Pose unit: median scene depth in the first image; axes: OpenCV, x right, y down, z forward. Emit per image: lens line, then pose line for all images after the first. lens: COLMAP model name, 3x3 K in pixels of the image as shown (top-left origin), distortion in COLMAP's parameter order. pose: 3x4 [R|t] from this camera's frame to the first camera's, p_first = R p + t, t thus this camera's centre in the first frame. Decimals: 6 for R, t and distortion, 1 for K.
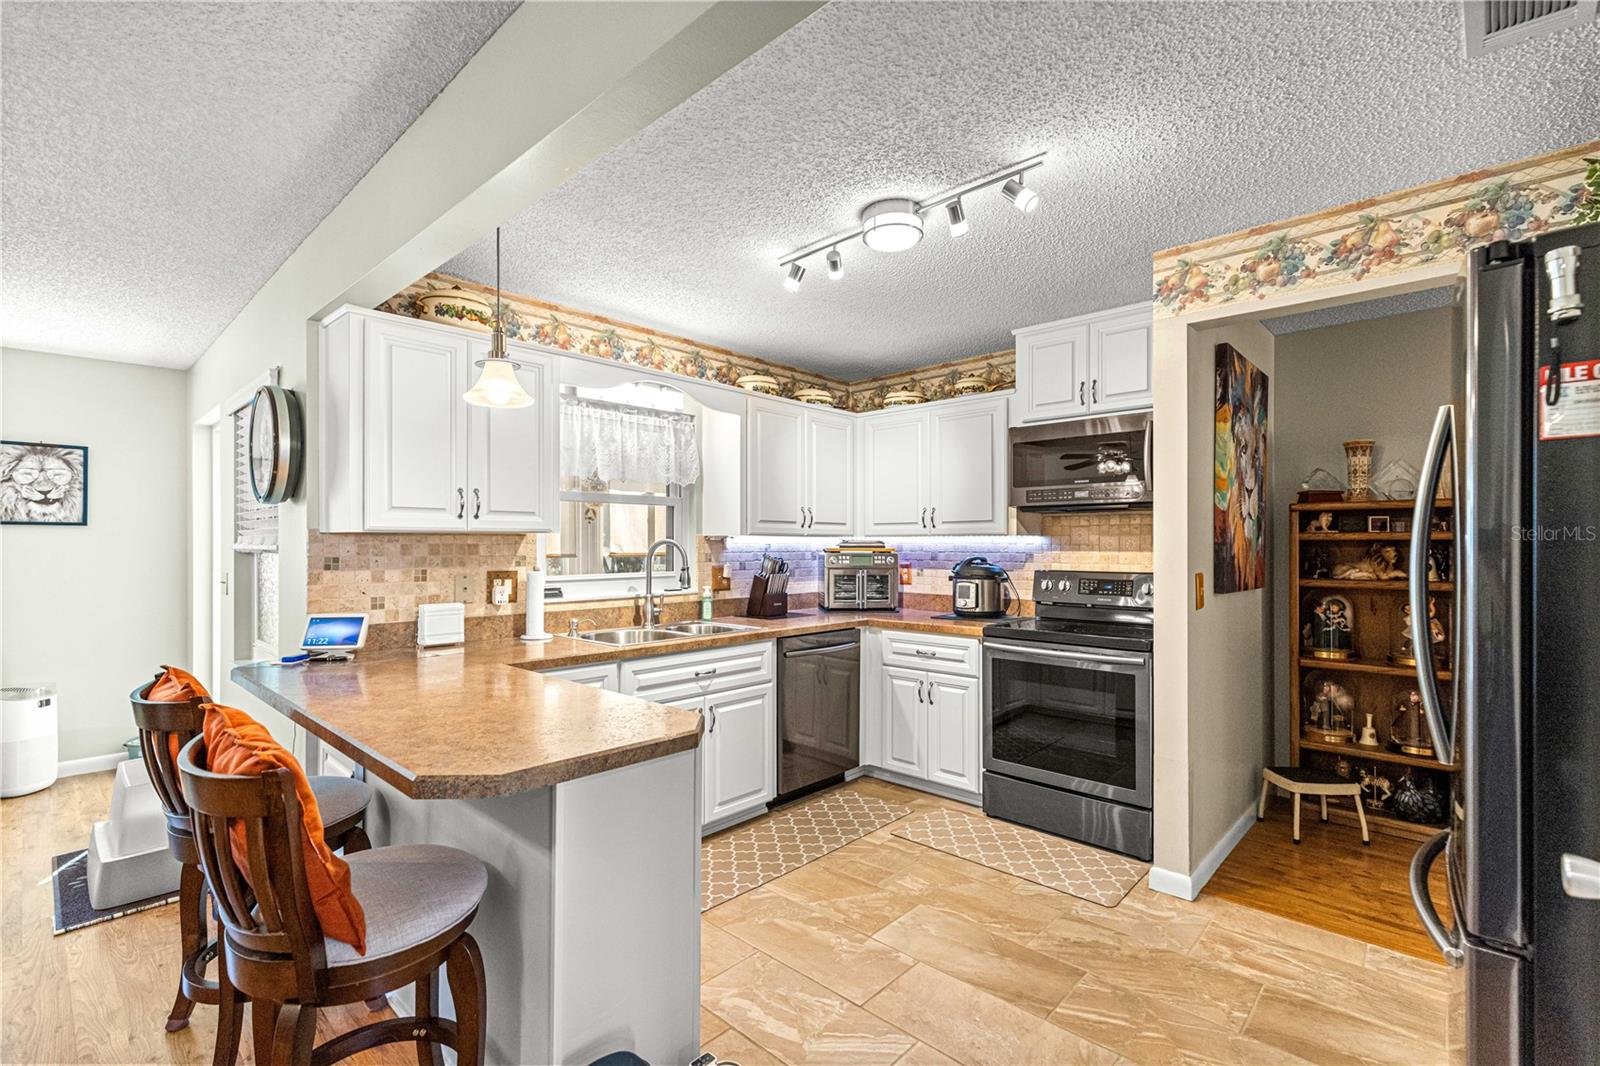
lens RADIAL K [[724.0, 0, 792.1], [0, 724.0, 540.2], [0, 0, 1]] dist [0.007853, -0.000716]
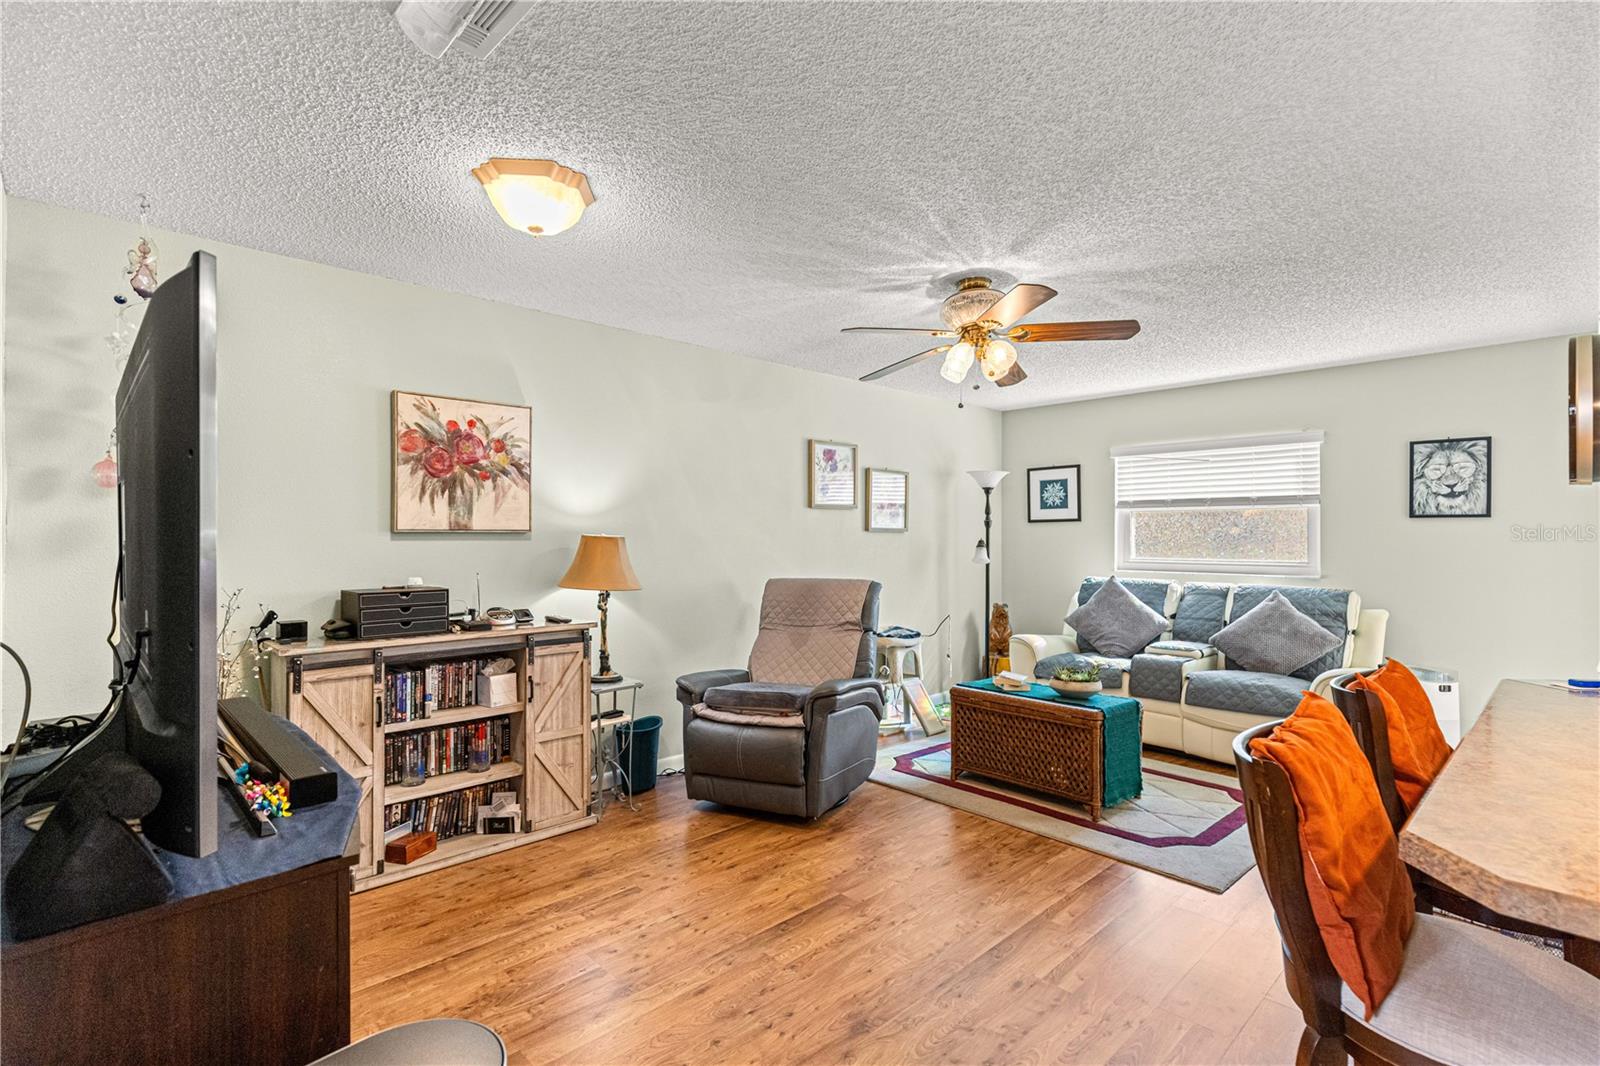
lens RADIAL K [[756.2, 0, 791.6], [0, 756.2, 534.0], [0, 0, 1]] dist [0.013100, -0.005283]
pose [[-0.057893, -0.001310, -0.998322, 0.137595], [0.001474, 0.999998, -0.001398, 0.003360], [0.998322, -0.001553, -0.057891, 0.162248]]
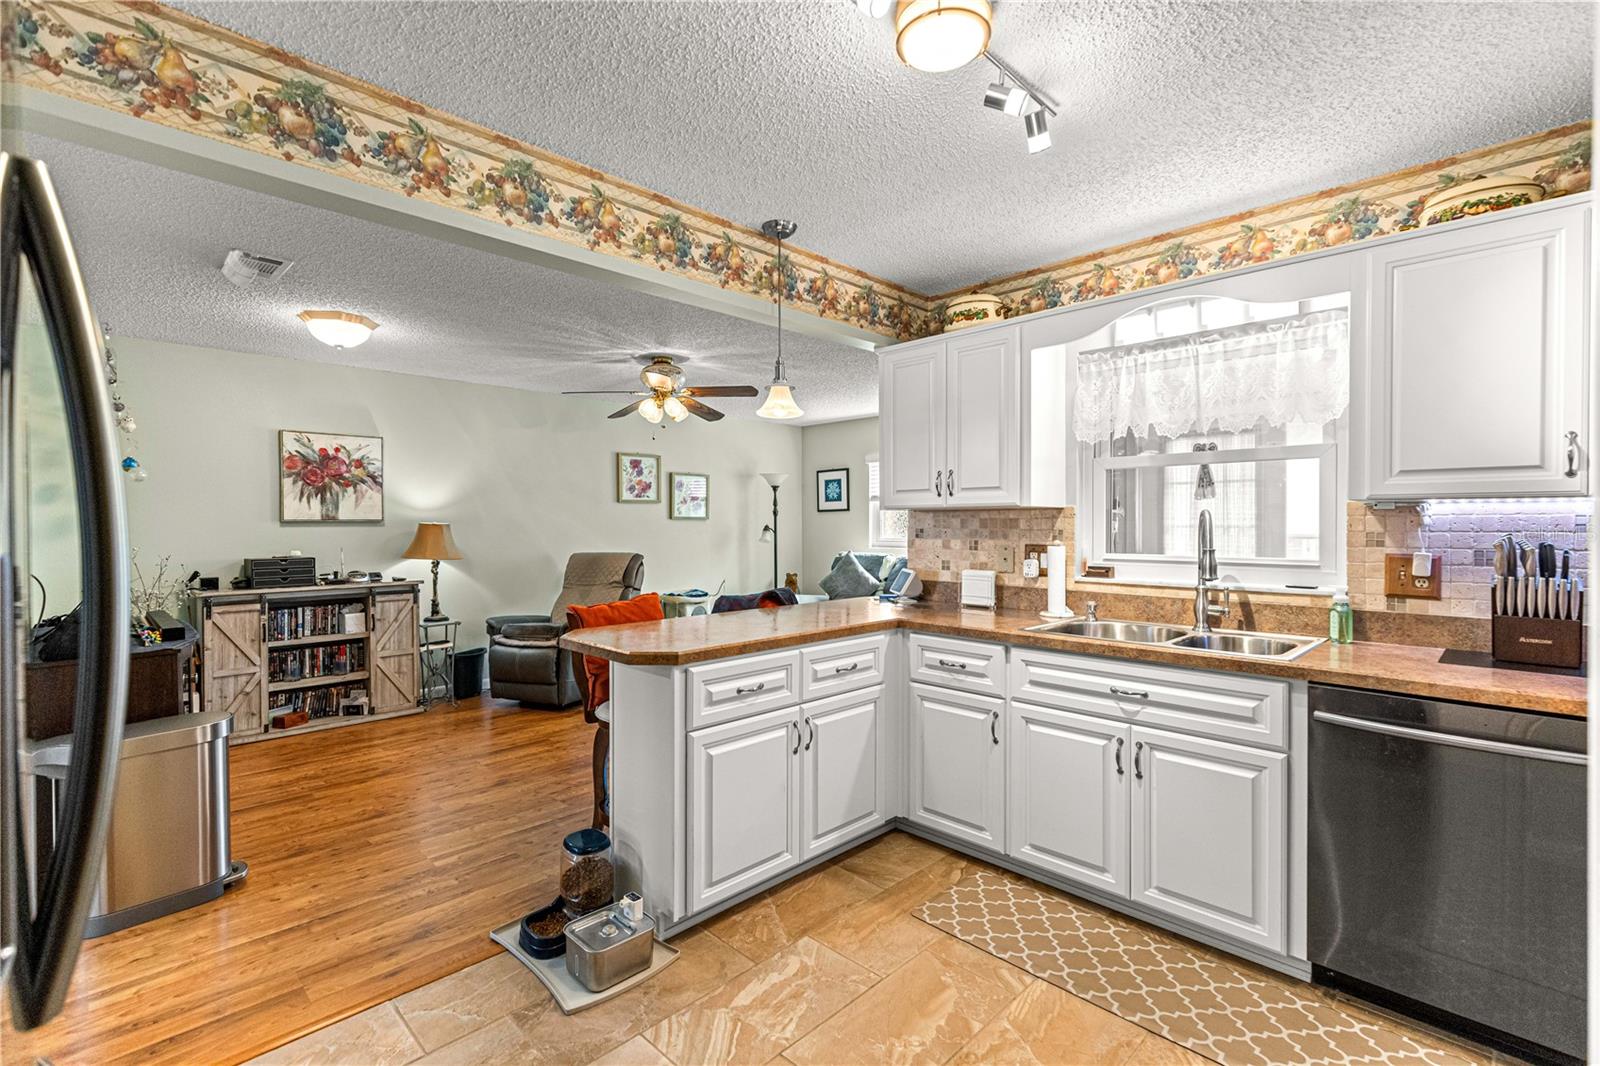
lens RADIAL K [[724.0, 0, 798.1], [0, 724.0, 528.0], [0, 0, 1]] dist [0.007853, -0.000716]
pose [[-0.034544, 0.007171, -0.999377, 0.630060], [0.007237, 0.999950, 0.006925, 0.009630], [0.999377, -0.006994, -0.034594, 0.702470]]
